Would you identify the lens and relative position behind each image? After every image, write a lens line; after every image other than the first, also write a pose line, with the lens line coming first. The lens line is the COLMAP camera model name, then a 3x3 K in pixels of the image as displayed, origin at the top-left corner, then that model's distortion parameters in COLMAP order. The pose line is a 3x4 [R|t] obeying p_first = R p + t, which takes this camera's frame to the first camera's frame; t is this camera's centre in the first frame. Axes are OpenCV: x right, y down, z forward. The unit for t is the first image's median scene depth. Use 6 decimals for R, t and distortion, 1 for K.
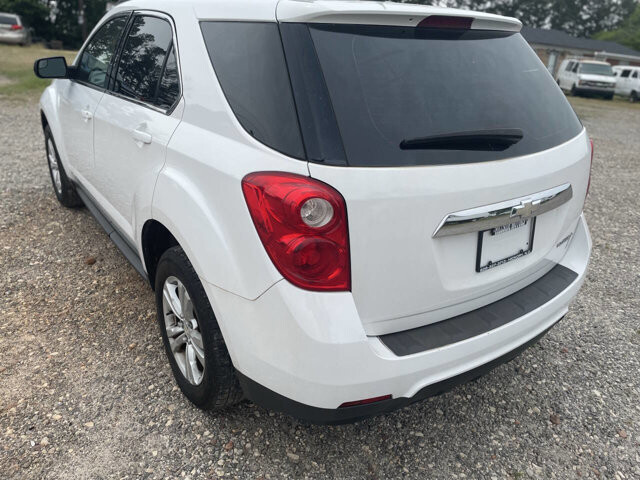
lens RADIAL K [[481.9, 0, 320.0], [0, 481.9, 240.0], [0, 0, 1]] dist [0.082521, -0.104422]
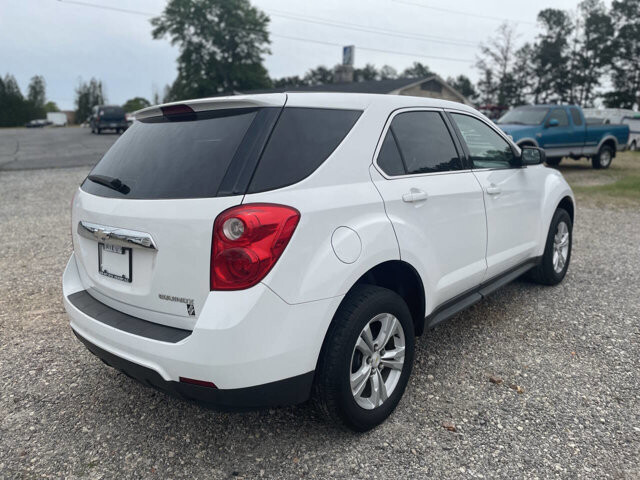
lens RADIAL K [[481.9, 0, 320.0], [0, 481.9, 240.0], [0, 0, 1]] dist [0.082521, -0.104422]
pose [[0.234839, 0.150492, -0.960314, 1.834652], [-0.343721, 0.936971, 0.062779, -0.337738], [0.909234, 0.315337, 0.271765, 1.167938]]
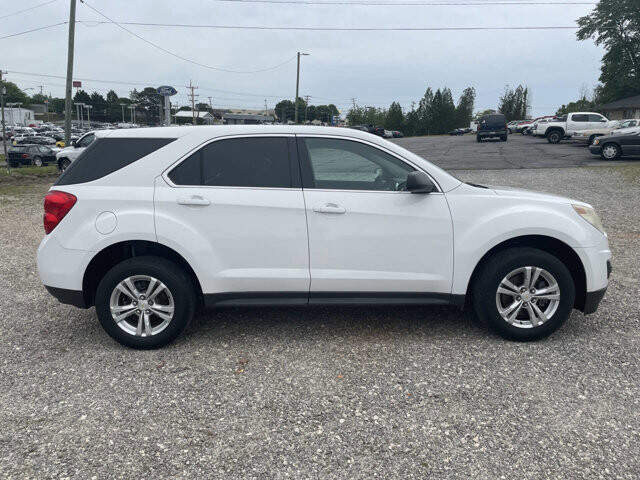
lens RADIAL K [[494.0, 0, 320.0], [0, 494.0, 240.0], [0, 0, 1]] dist [0.014712, -0.008280]
pose [[-0.552197, 0.108651, -0.826604, 1.896127], [-0.340593, 0.875564, 0.342613, -1.258792], [0.760970, 0.470725, -0.446478, 3.291126]]
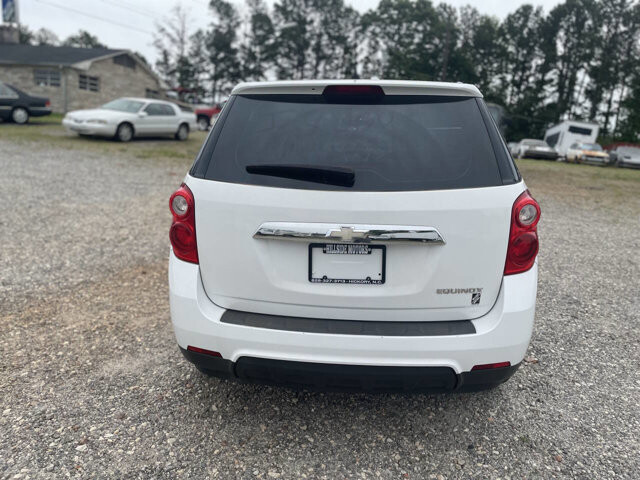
lens RADIAL K [[481.9, 0, 320.0], [0, 481.9, 240.0], [0, 0, 1]] dist [0.082521, -0.104422]
pose [[0.767140, 0.131865, -0.627780, 1.084207], [-0.242464, 0.965649, -0.093454, 0.072344], [0.593892, 0.223906, 0.772760, 0.064442]]
